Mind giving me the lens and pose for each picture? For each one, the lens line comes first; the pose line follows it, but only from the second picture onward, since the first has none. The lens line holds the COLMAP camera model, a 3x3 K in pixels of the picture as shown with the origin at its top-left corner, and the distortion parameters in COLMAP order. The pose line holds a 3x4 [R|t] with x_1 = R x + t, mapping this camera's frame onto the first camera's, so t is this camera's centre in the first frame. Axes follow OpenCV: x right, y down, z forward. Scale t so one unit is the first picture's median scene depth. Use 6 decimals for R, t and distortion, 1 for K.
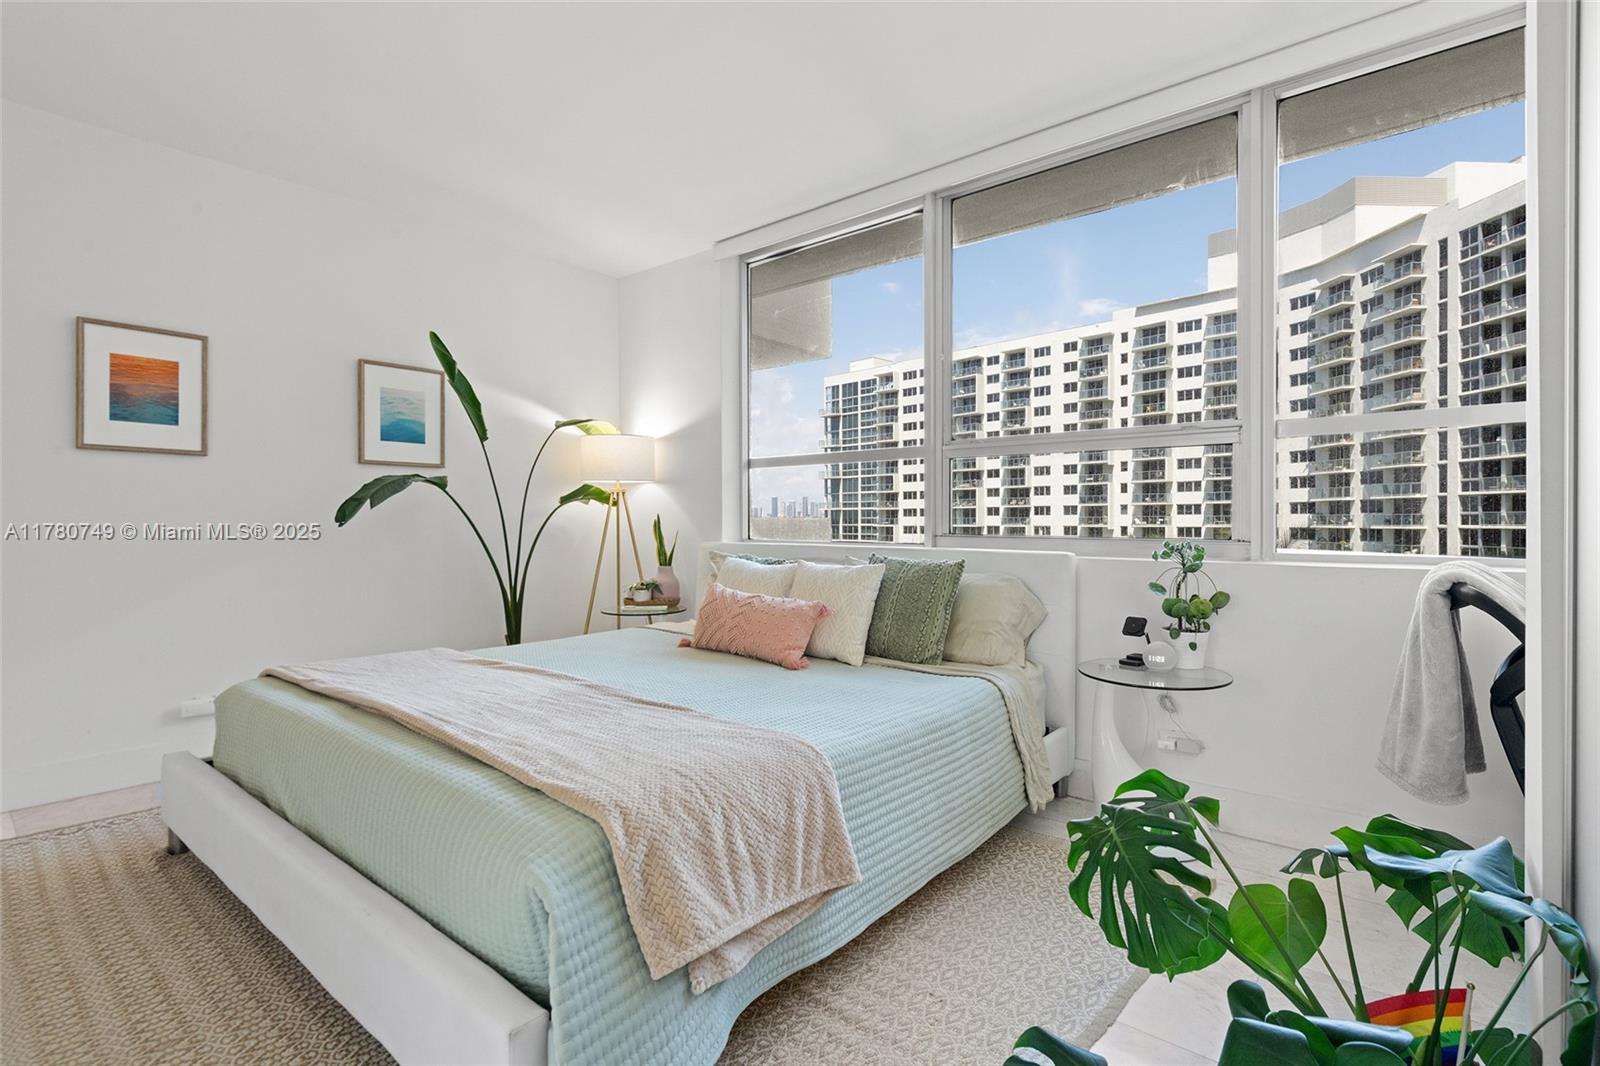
lens RADIAL K [[738.4, 0, 822.5], [0, 738.4, 533.5], [0, 0, 1]] dist [0.005858, -0.004921]
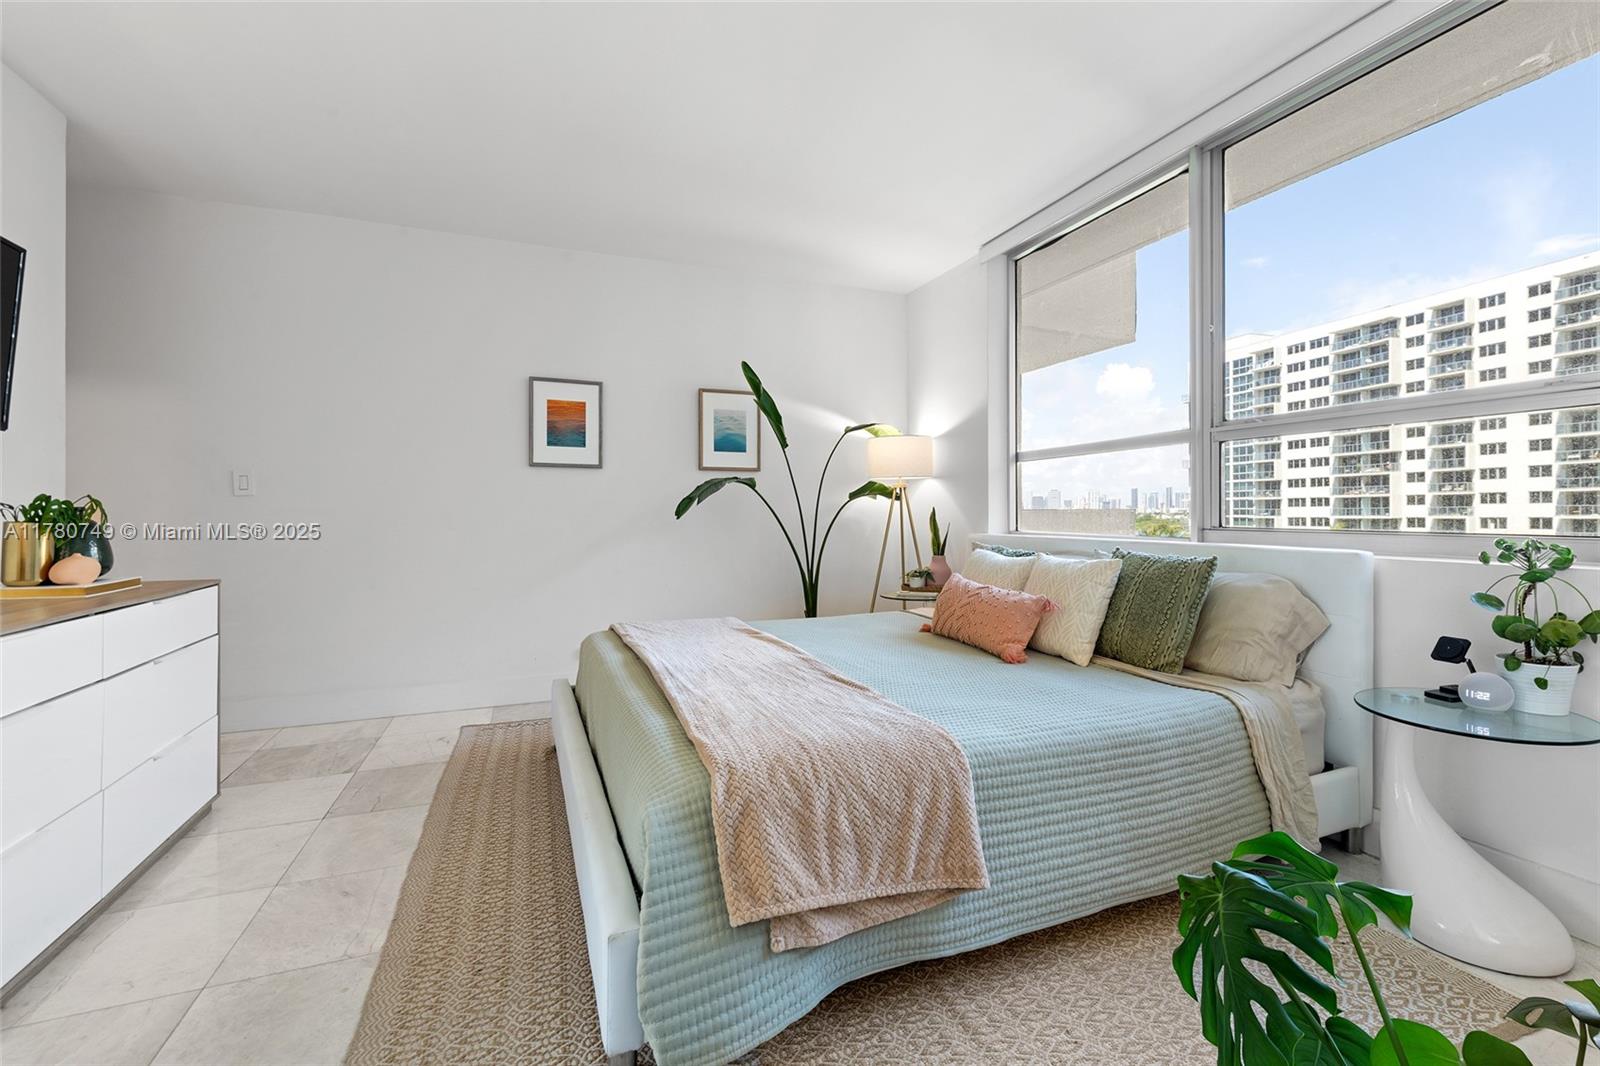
lens RADIAL K [[687.5, 0, 828.1], [0, 687.5, 520.1], [0, 0, 1]] dist [0.005085, -0.002910]
pose [[0.886586, 0.000629, -0.462563, 0.108021], [-0.003697, 0.999977, -0.005726, -0.001106], [0.462549, 0.006787, 0.886568, 0.040422]]
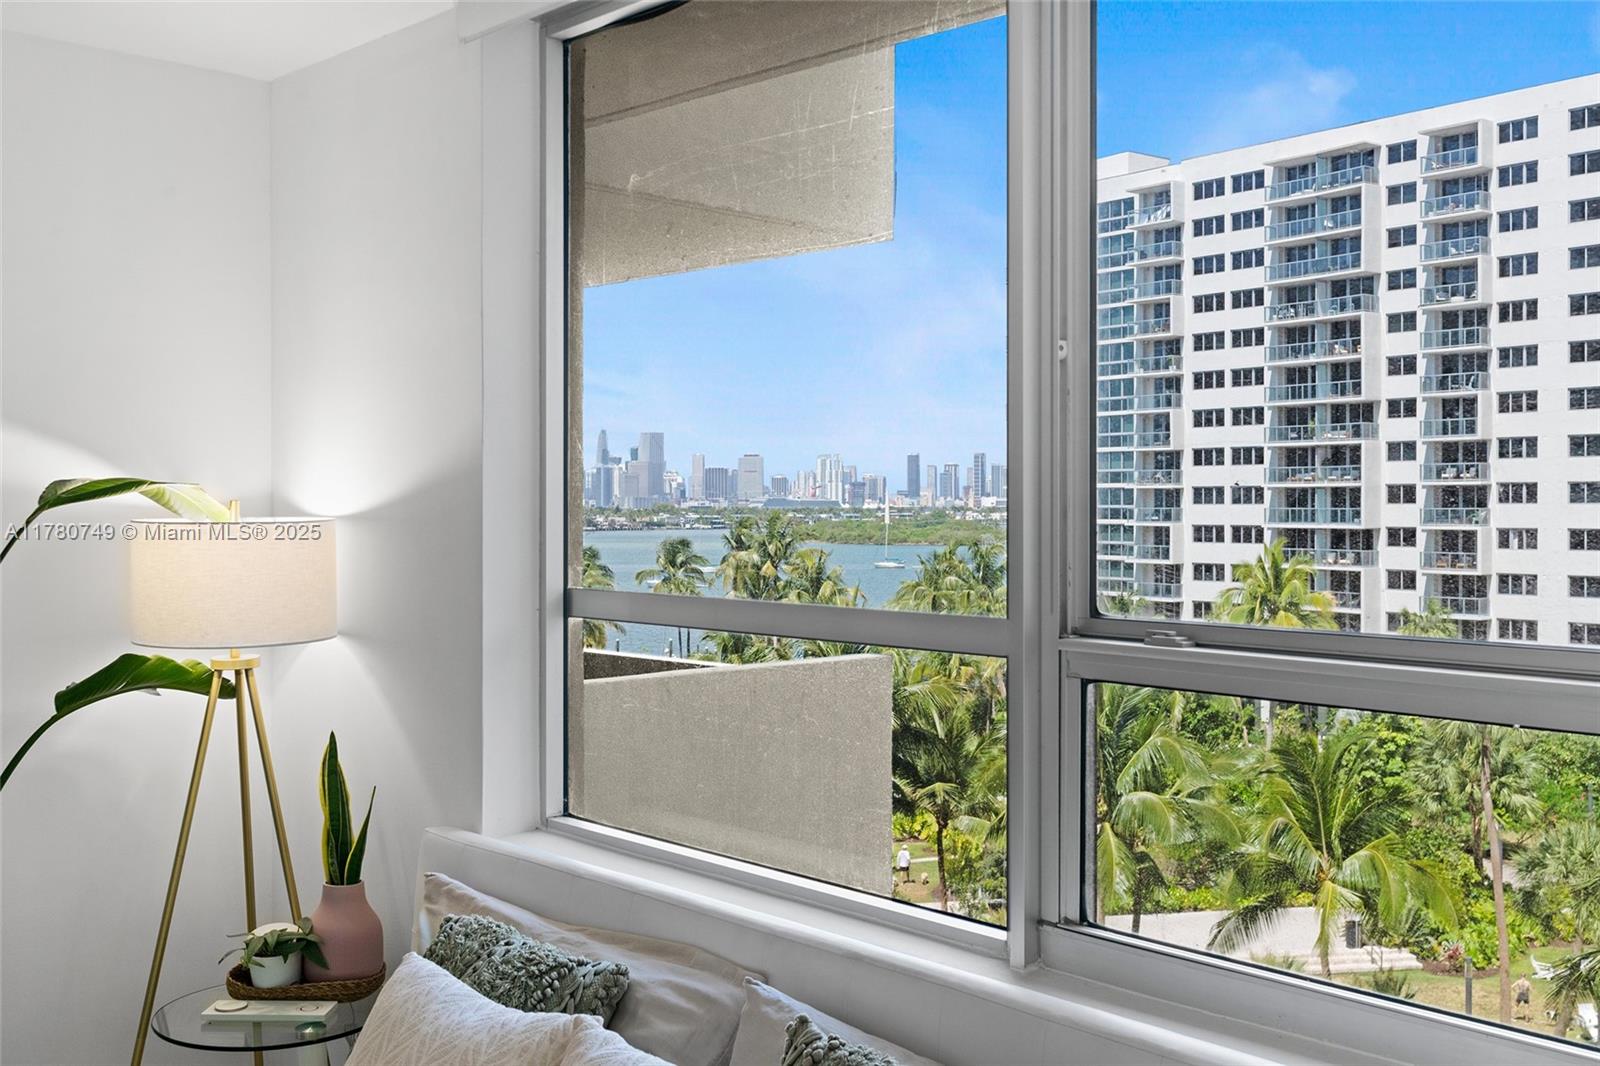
lens RADIAL K [[1607.5, 0, 807.0], [0, 1607.5, 532.1], [0, 0, 1]] dist [-0.000195, 0.000000]
pose [[0.991820, 0.004035, -0.127581, 0.113204], [-0.004488, 0.999985, -0.003263, -0.127806], [0.127566, 0.003809, 0.991823, 0.253467]]
